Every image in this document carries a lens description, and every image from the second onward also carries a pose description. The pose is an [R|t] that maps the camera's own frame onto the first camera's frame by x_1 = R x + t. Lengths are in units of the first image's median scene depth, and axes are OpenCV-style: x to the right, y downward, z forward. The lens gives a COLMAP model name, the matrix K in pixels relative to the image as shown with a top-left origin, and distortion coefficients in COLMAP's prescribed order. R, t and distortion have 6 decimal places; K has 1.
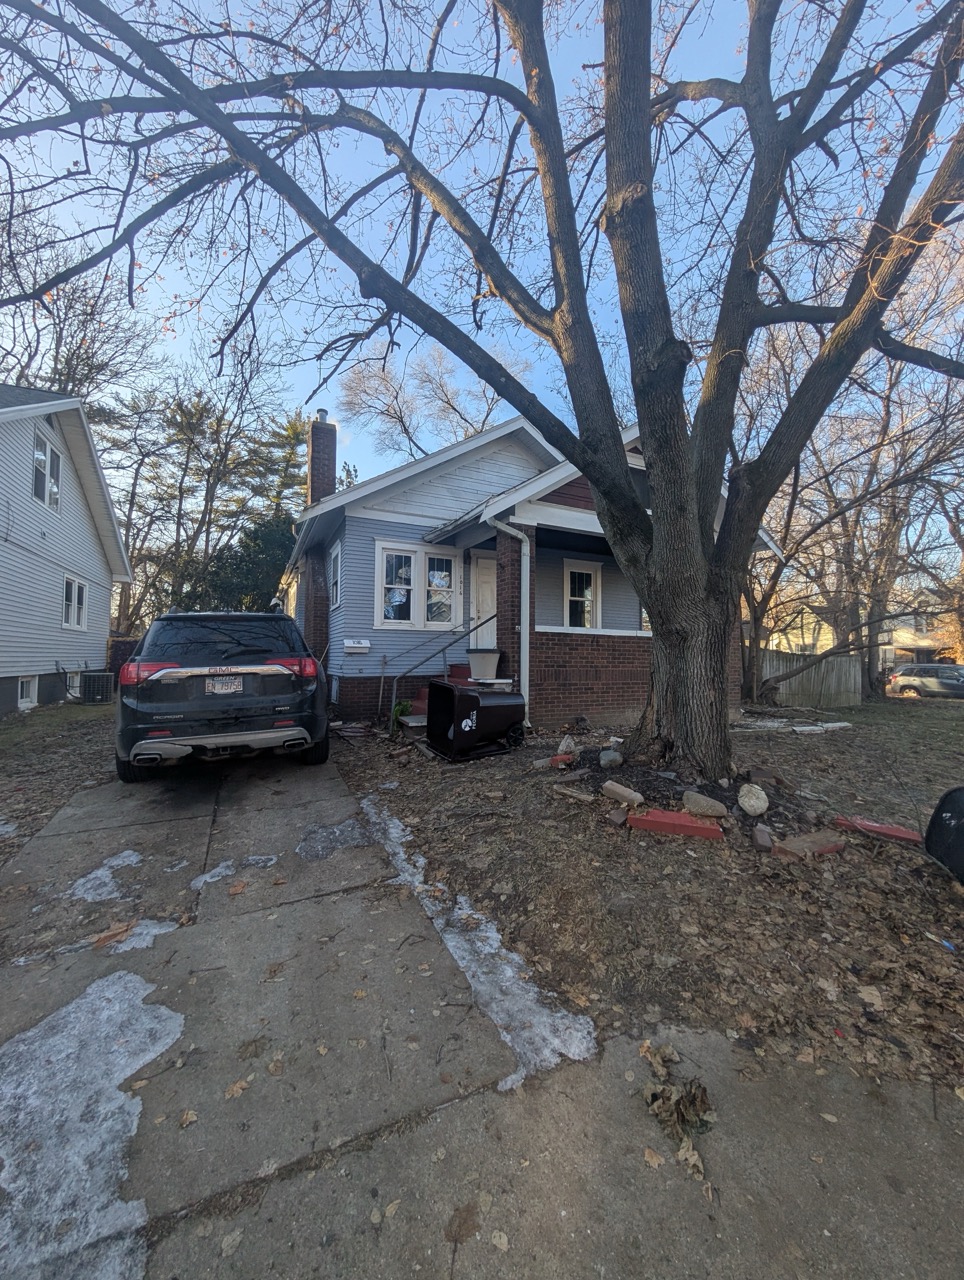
lens RADIAL K [[480.2, 0, 485.7], [0, 480.2, 635.2], [0, 0, 1]] dist [0.002442, 0.000779]
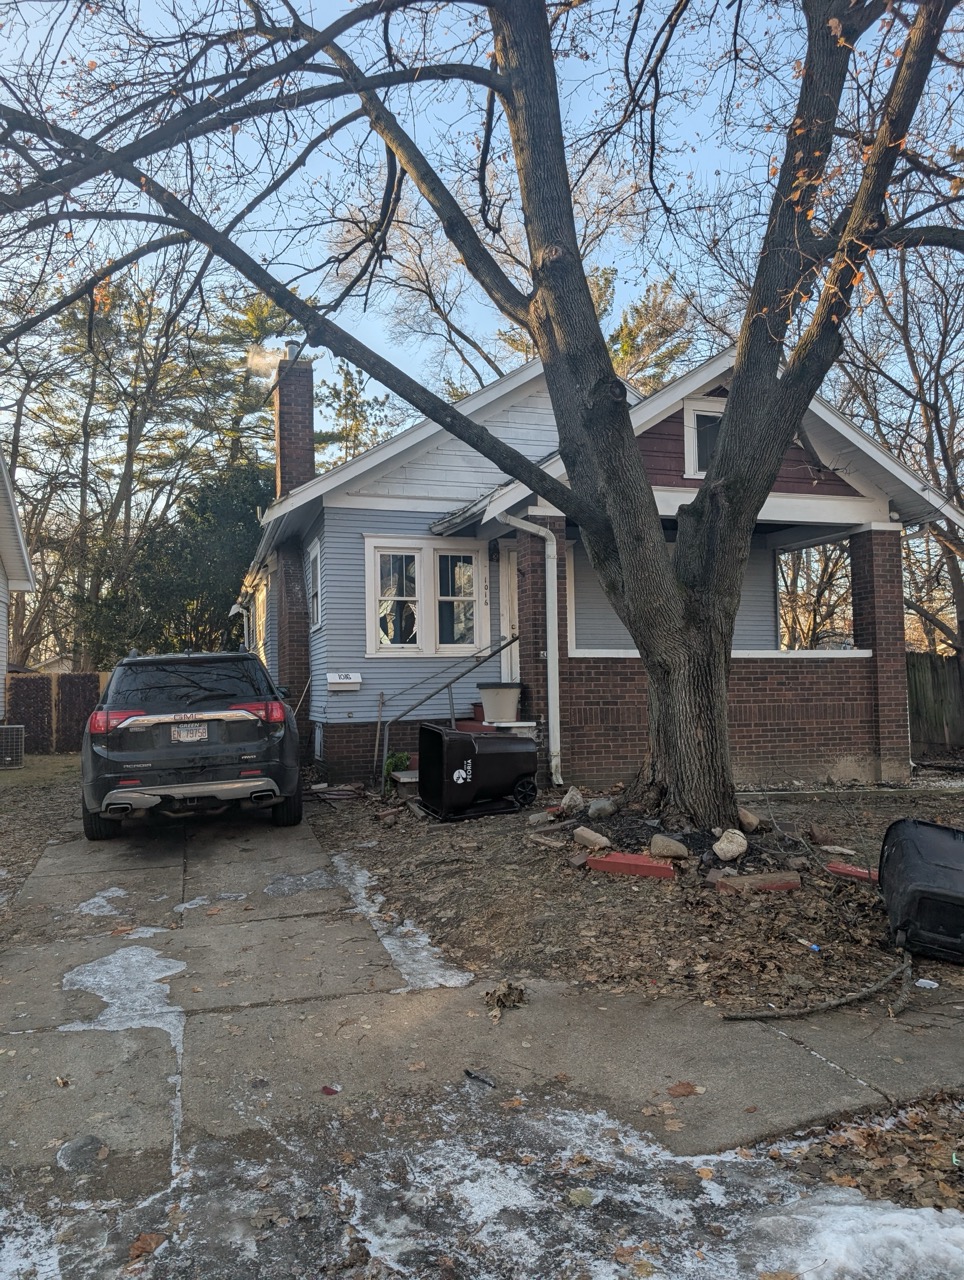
lens RADIAL K [[899.3, 0, 483.0], [0, 899.3, 642.9], [0, 0, 1]] dist [0.023197, -0.013100]
pose [[0.988660, -0.031568, -0.146815, 0.299863], [0.031219, 0.999502, -0.004679, -0.047629], [0.146890, 0.000042, 0.989153, -0.684473]]
